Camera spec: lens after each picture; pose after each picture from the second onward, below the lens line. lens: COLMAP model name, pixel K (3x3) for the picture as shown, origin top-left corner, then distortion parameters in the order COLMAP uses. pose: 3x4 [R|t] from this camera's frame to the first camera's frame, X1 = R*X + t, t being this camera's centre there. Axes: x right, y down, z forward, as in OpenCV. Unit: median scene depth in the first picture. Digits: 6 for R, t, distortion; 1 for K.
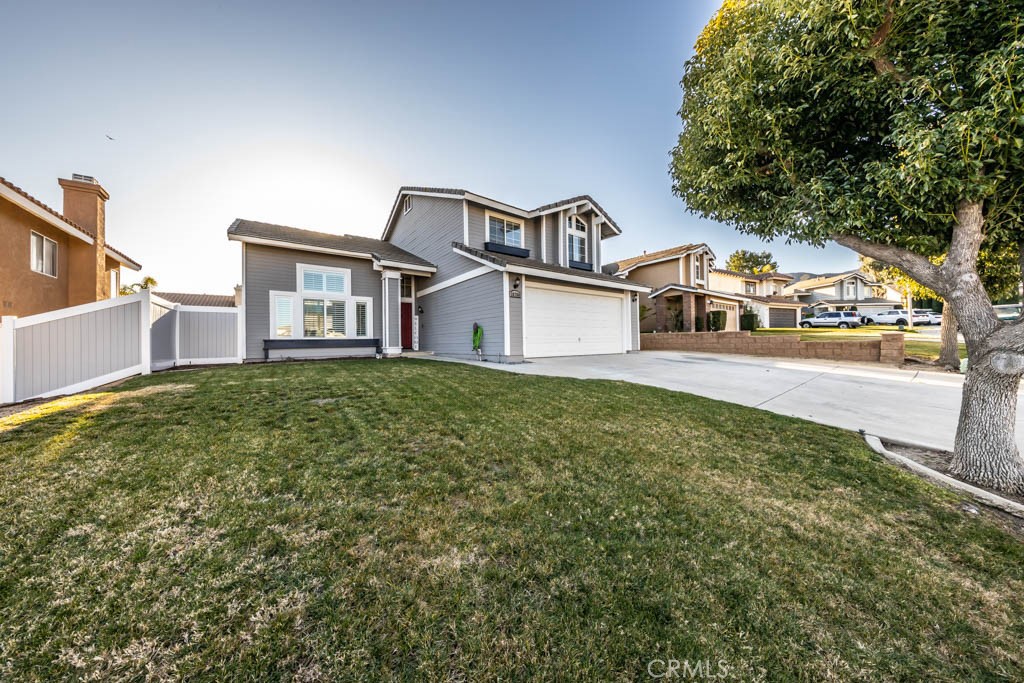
lens RADIAL K [[326.6, 0, 511.2], [0, 326.6, 339.6], [0, 0, 1]] dist [-0.002524, -0.000549]
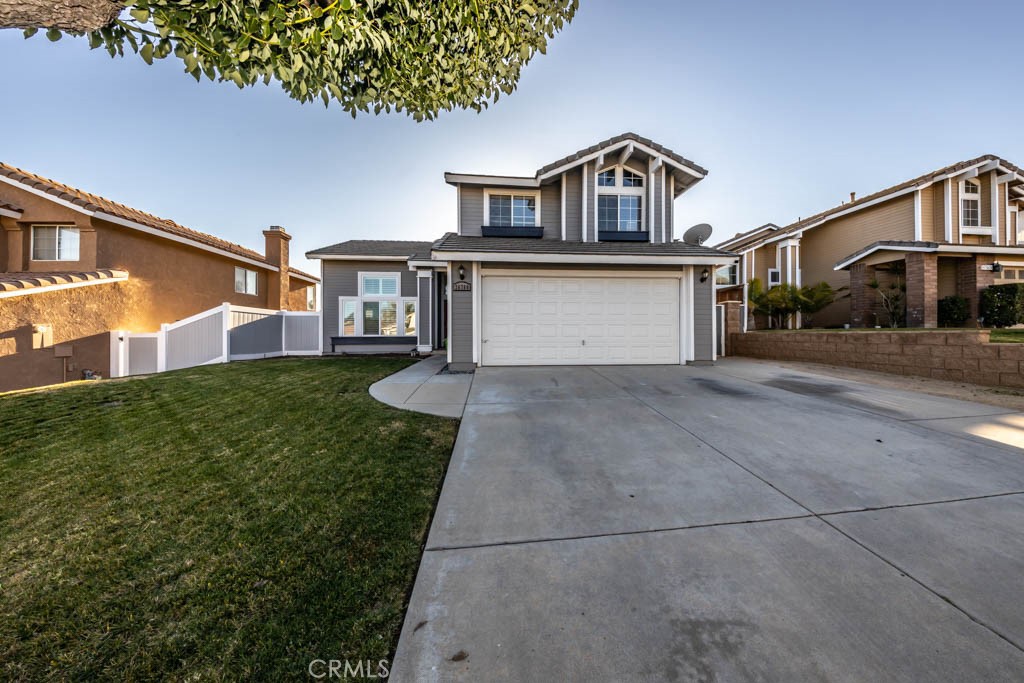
lens RADIAL K [[326.6, 0, 512.9], [0, 326.6, 338.3], [0, 0, 1]] dist [-0.002524, -0.000549]
pose [[0.844302, 0.016451, -0.535615, 0.415214], [-0.004068, 0.999697, 0.024292, -0.024008], [0.535852, -0.018331, 0.844113, 0.287013]]
